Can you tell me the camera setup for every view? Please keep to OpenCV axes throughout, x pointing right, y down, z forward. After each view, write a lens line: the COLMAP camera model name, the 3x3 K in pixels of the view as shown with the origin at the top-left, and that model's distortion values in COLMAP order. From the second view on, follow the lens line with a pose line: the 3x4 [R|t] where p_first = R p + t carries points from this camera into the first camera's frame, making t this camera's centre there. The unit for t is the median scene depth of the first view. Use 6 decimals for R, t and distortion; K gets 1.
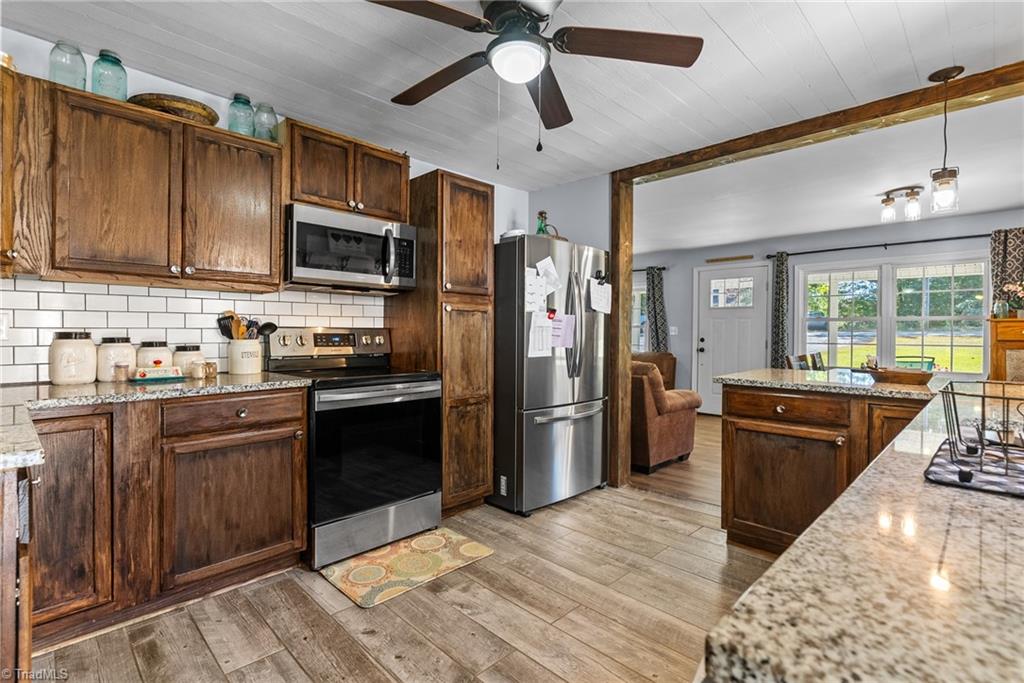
lens RADIAL K [[485.9, 0, 515.3], [0, 485.9, 333.1], [0, 0, 1]] dist [-0.000922, 0.002686]
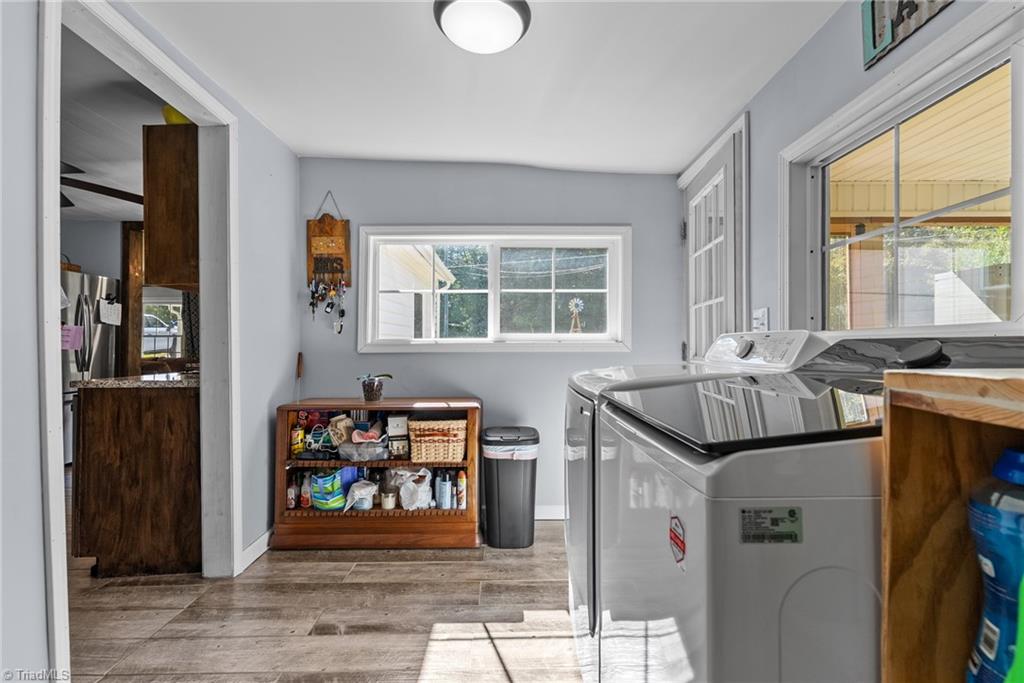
lens RADIAL K [[485.9, 0, 513.9], [0, 485.9, 341.7], [0, 0, 1]] dist [-0.000922, 0.002686]
pose [[0.705215, -0.005299, 0.708974, 0.005604], [0.009165, 0.999957, -0.001643, 0.022466], [-0.708934, 0.007656, 0.705233, -0.909495]]
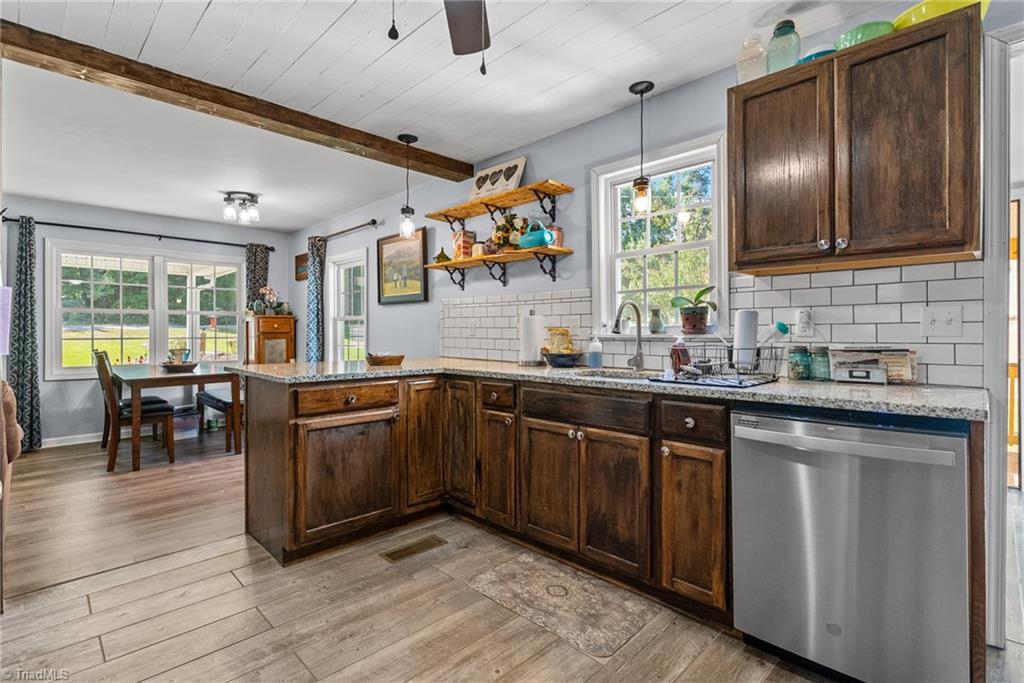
lens RADIAL K [[485.9, 0, 506.6], [0, 485.9, 332.4], [0, 0, 1]] dist [-0.000922, 0.002686]
pose [[0.016410, -0.010086, 0.999814, -0.381241], [0.000185, 0.999949, 0.010085, 0.003984], [-0.999865, 0.000019, 0.016411, 0.532203]]
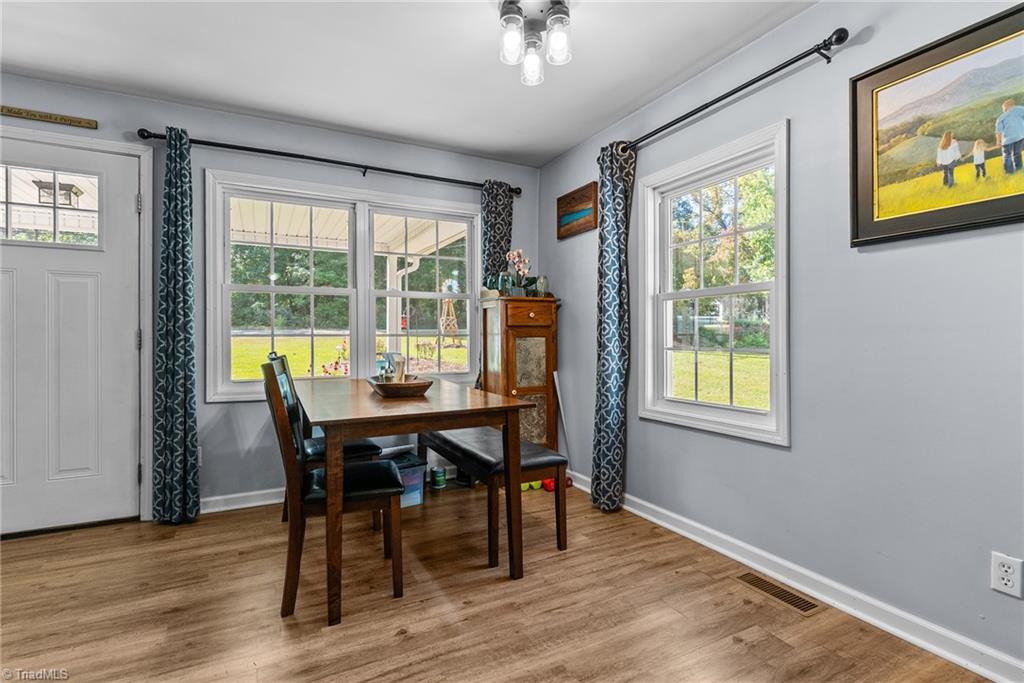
lens RADIAL K [[485.9, 0, 505.0], [0, 485.9, 342.2], [0, 0, 1]] dist [-0.000922, 0.002686]
pose [[0.314752, -0.017610, 0.949011, 0.449500], [0.003659, 0.999843, 0.017339, 0.042143], [-0.949167, -0.001985, 0.314767, 1.193934]]
